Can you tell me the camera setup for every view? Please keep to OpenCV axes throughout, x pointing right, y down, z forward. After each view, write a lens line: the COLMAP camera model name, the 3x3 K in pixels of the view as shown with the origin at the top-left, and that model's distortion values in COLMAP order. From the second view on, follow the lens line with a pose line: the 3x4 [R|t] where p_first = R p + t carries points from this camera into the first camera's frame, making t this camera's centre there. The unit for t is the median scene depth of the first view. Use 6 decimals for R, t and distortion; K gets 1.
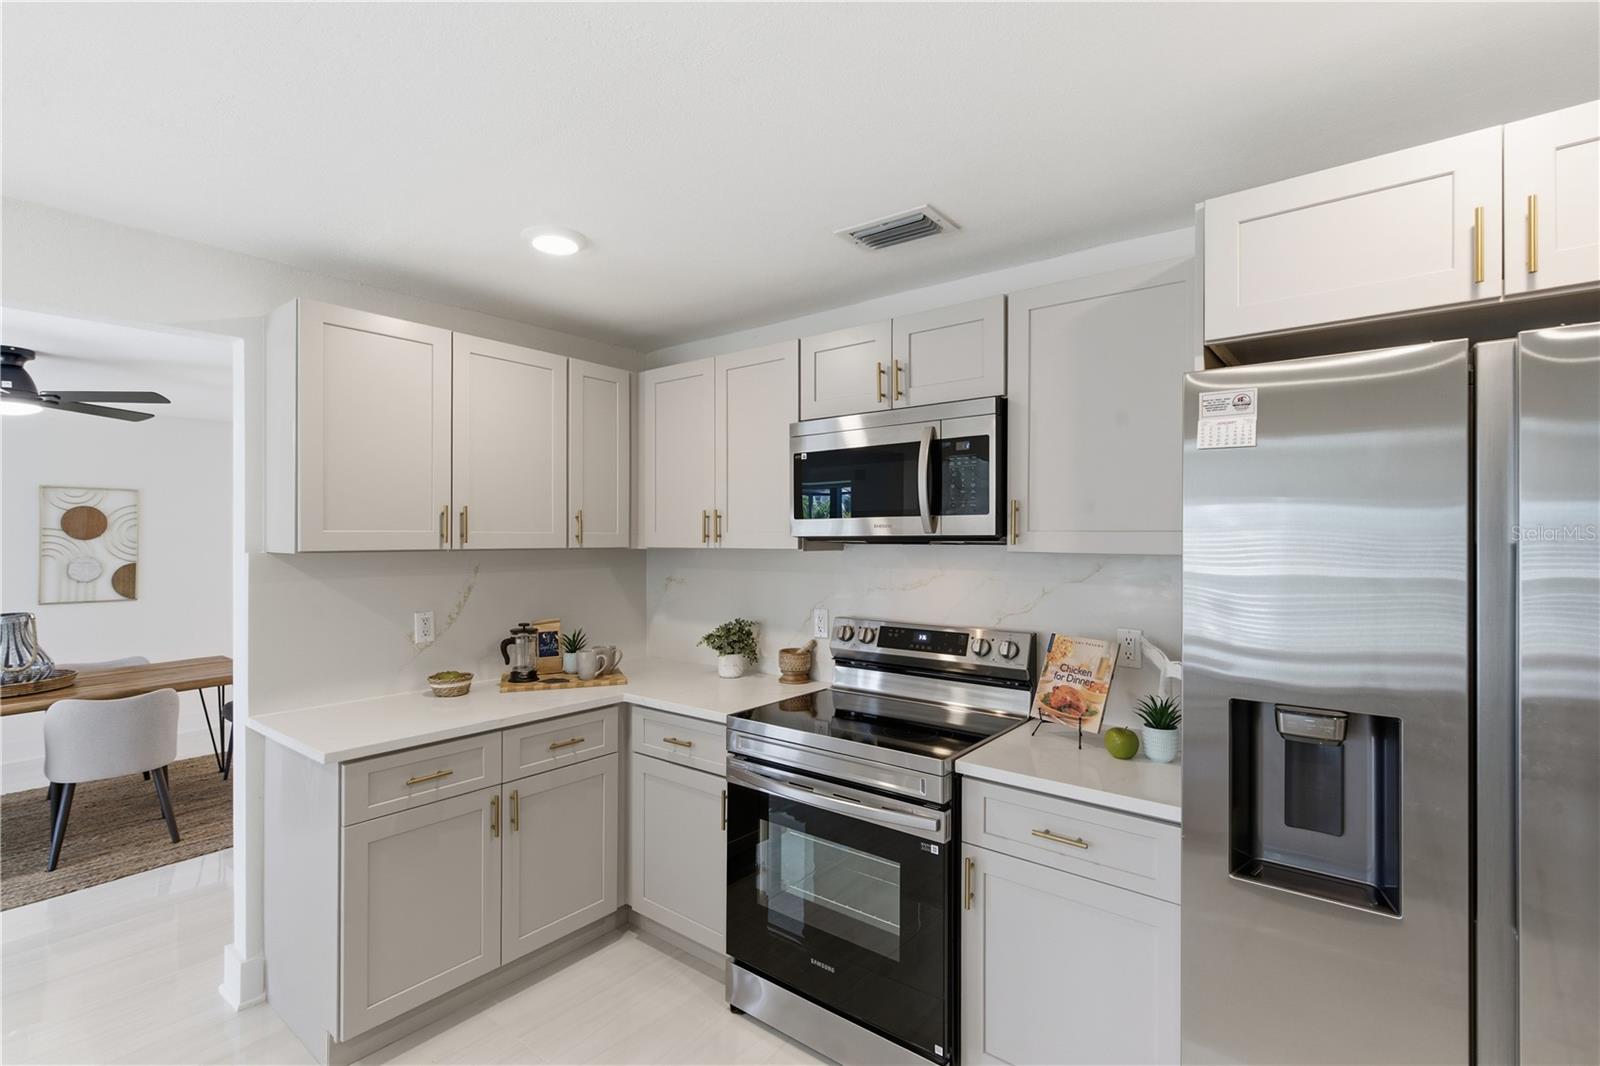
lens RADIAL K [[722.7, 0, 788.3], [0, 722.7, 538.0], [0, 0, 1]] dist [0.009678, -0.005726]
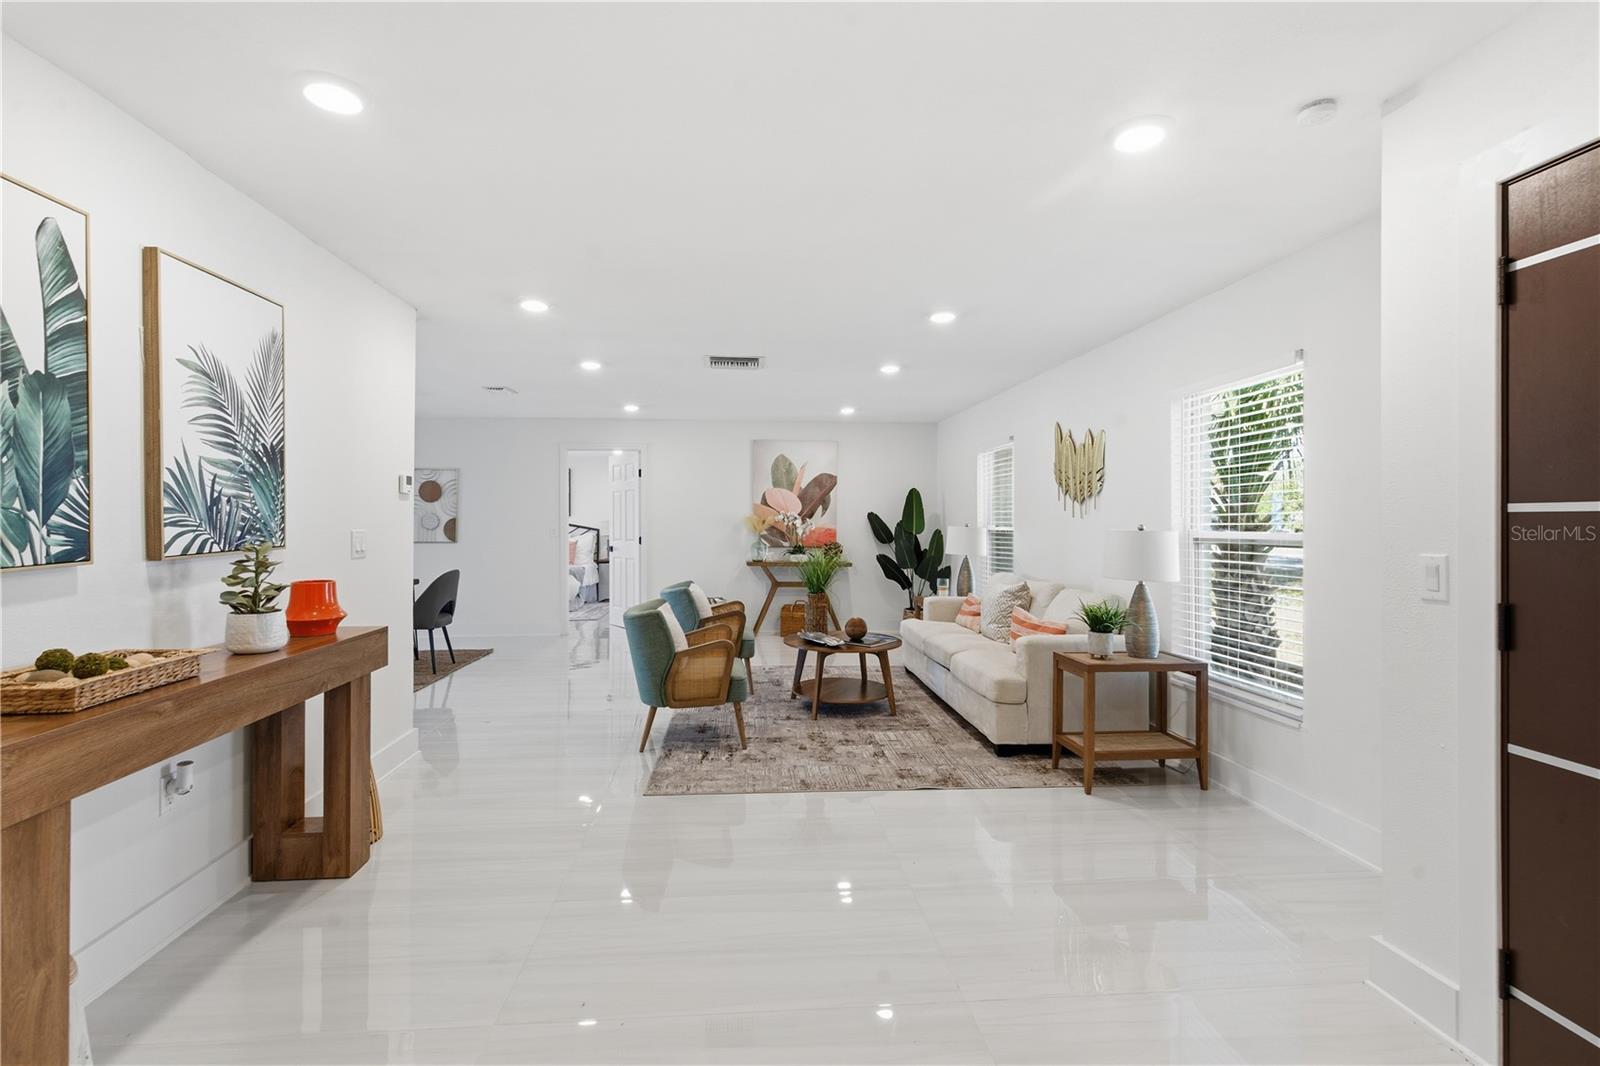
lens RADIAL K [[722.7, 0, 797.7], [0, 722.7, 517.3], [0, 0, 1]] dist [0.009678, -0.005726]
pose [[0.701591, -0.006265, -0.712552, 1.301411], [0.009441, 0.999955, 0.000504, 0.078851], [0.712517, -0.007081, 0.701619, 0.920831]]
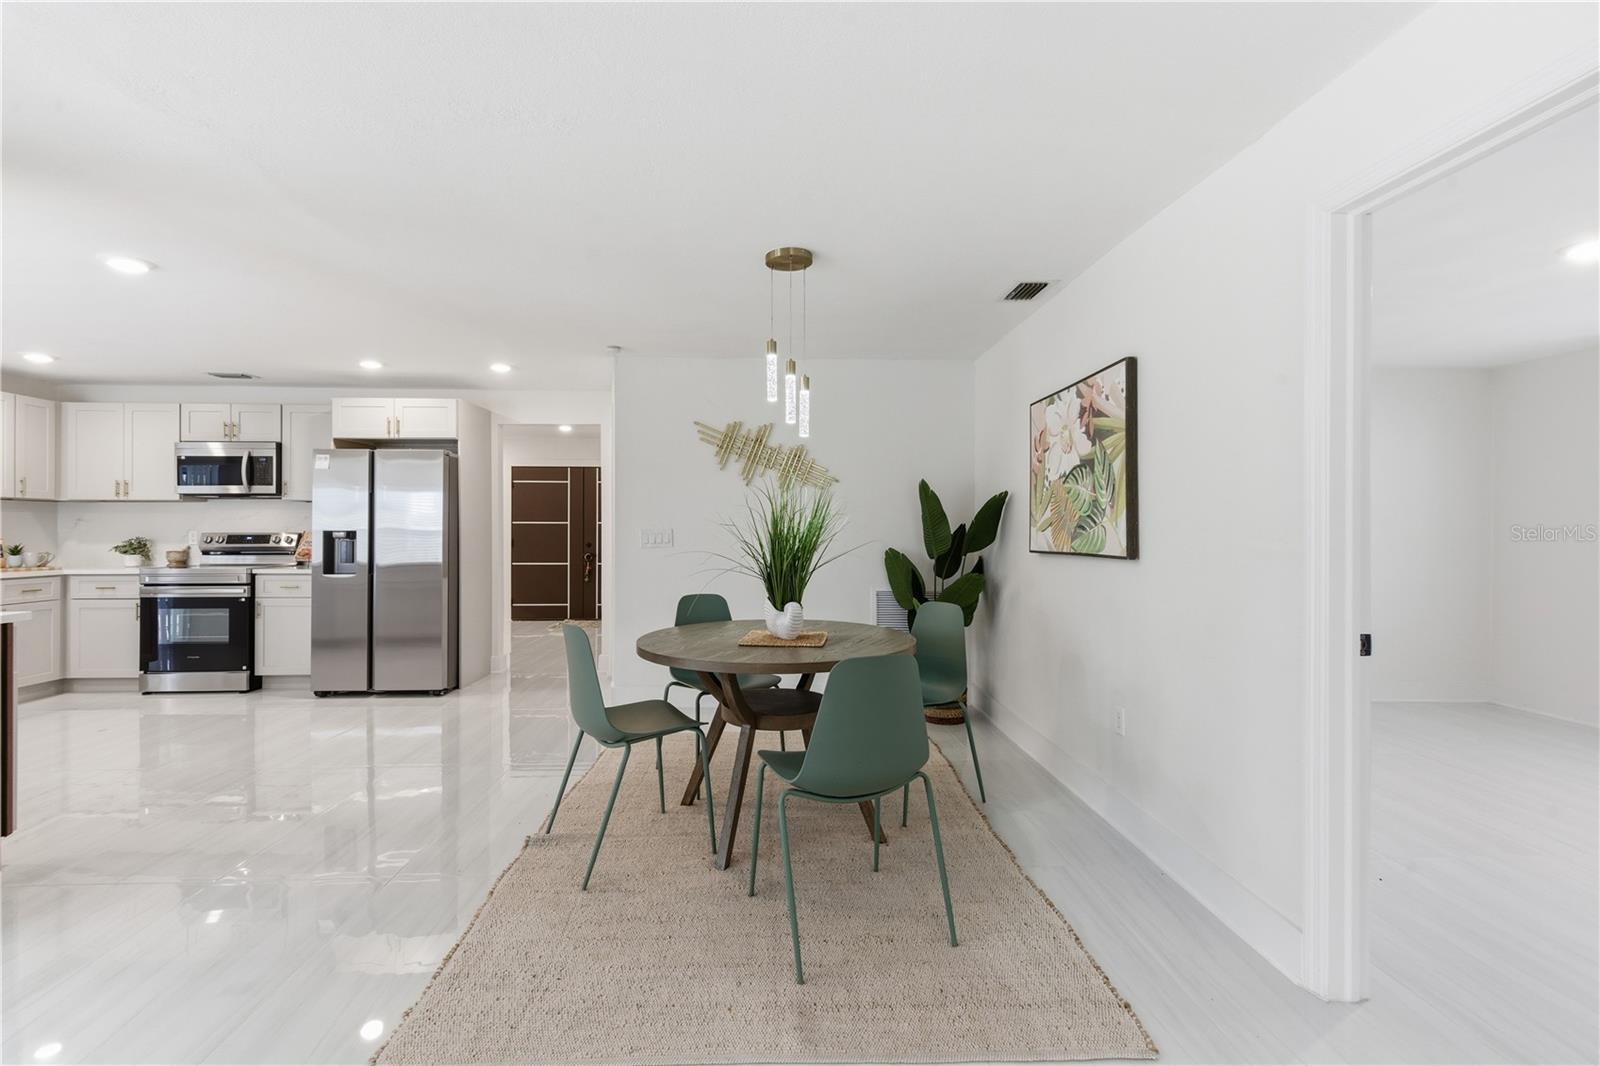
lens RADIAL K [[722.7, 0, 796.9], [0, 722.7, 527.4], [0, 0, 1]] dist [0.009678, -0.005726]
pose [[0.742017, 0.000501, 0.670381, -0.071372], [0.001502, 0.999996, -0.002409, 0.107420], [-0.670379, 0.002794, 0.742013, -1.880892]]
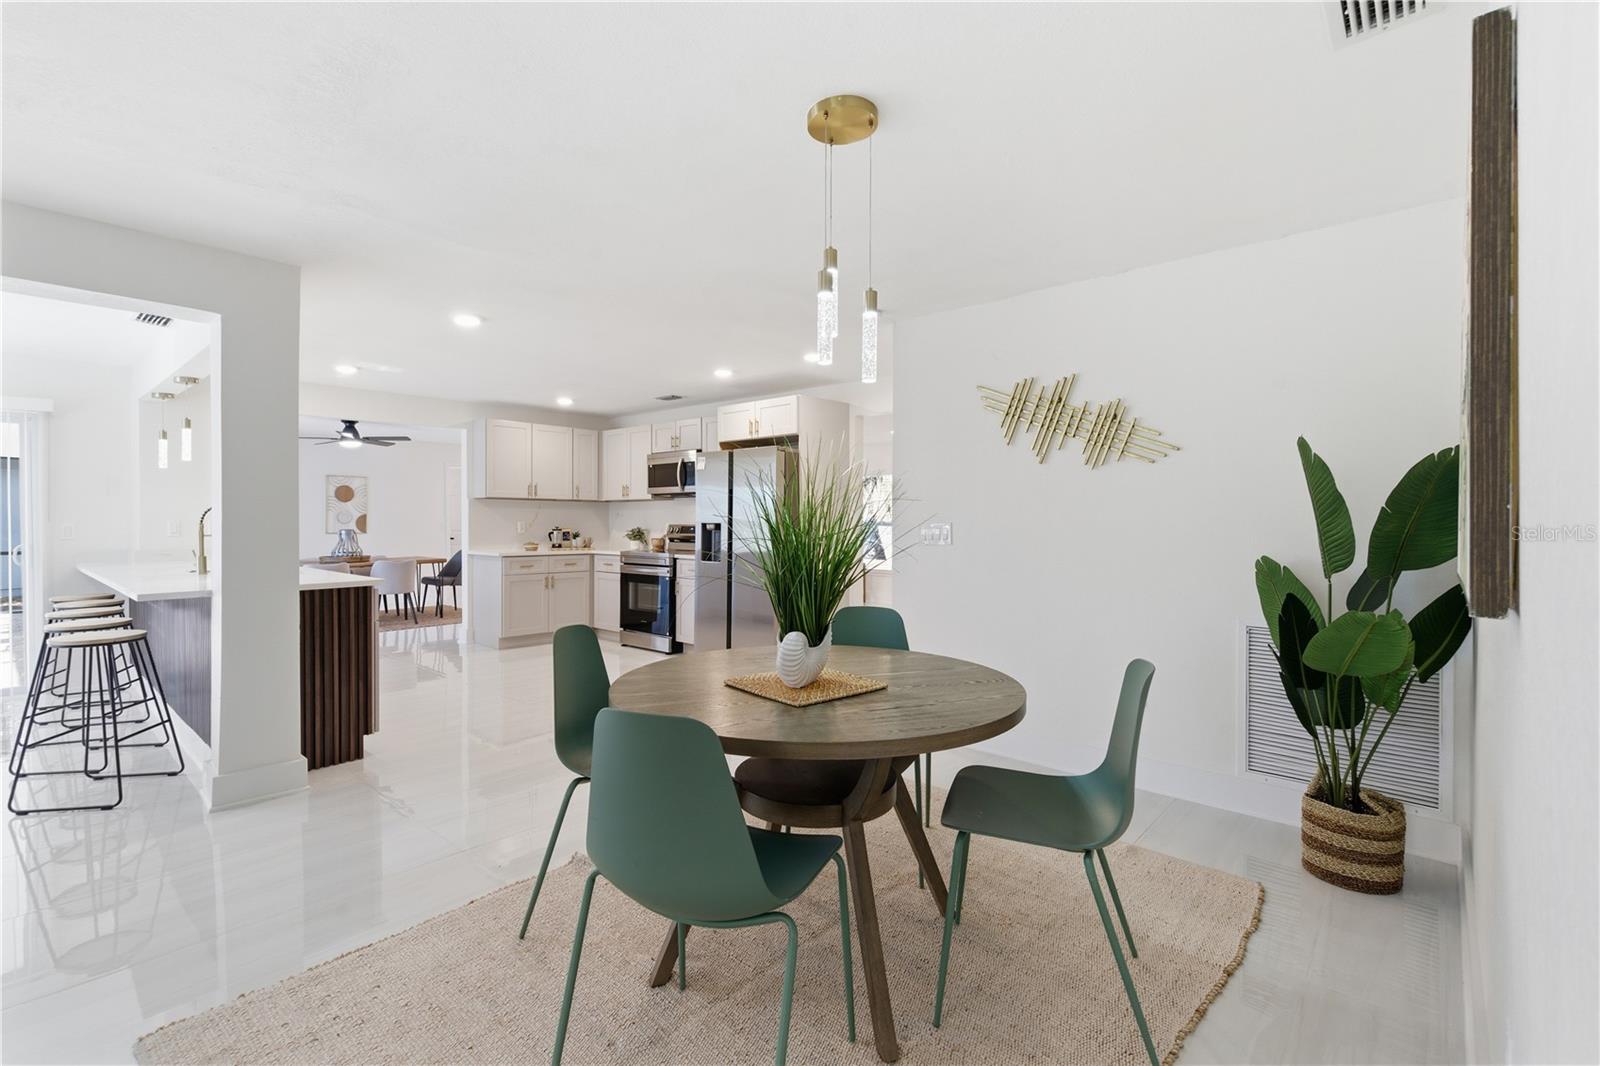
lens RADIAL K [[722.7, 0, 796.9], [0, 722.7, 524.7], [0, 0, 1]] dist [0.009678, -0.005726]
pose [[0.998735, 0.001890, -0.050239, 0.723981], [-0.001696, 0.999991, 0.003898, 0.105563], [0.050245, -0.003807, 0.998730, -1.797716]]
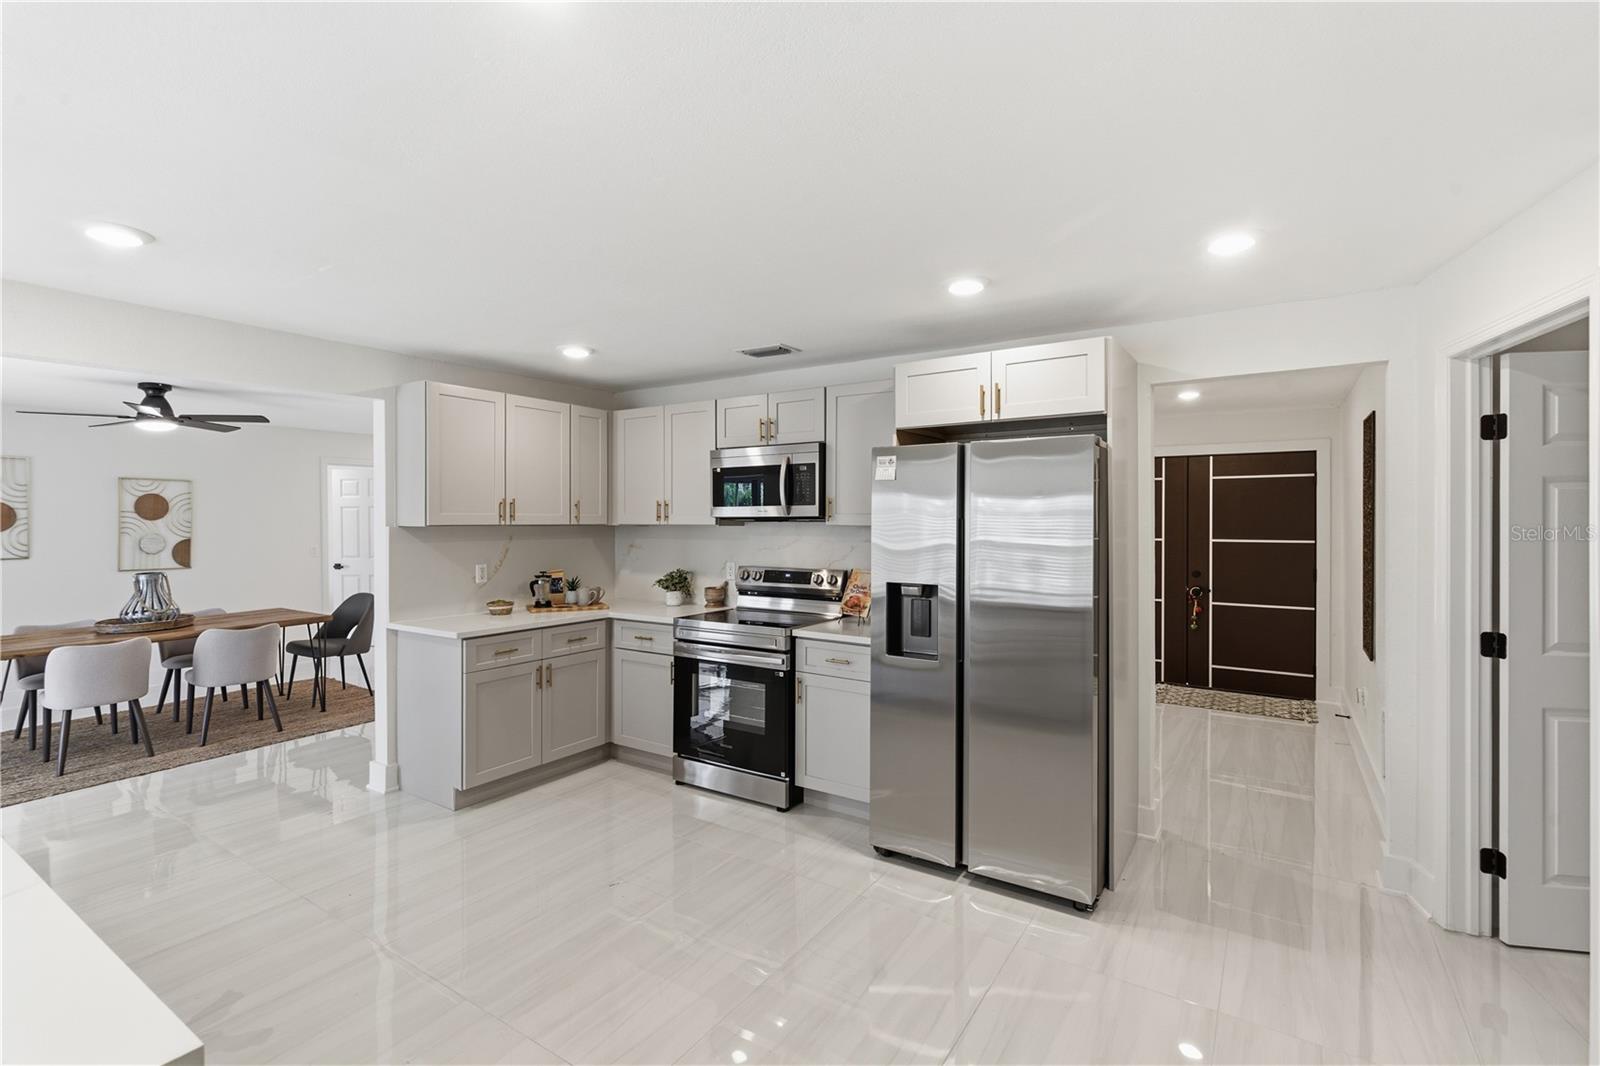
lens RADIAL K [[722.7, 0, 787.7], [0, 722.7, 524.0], [0, 0, 1]] dist [0.009678, -0.005726]
pose [[0.995641, -0.000210, 0.093270, 0.024263], [-0.000151, 0.999993, 0.003866, 0.007471], [-0.093270, -0.003863, 0.995633, -0.690872]]
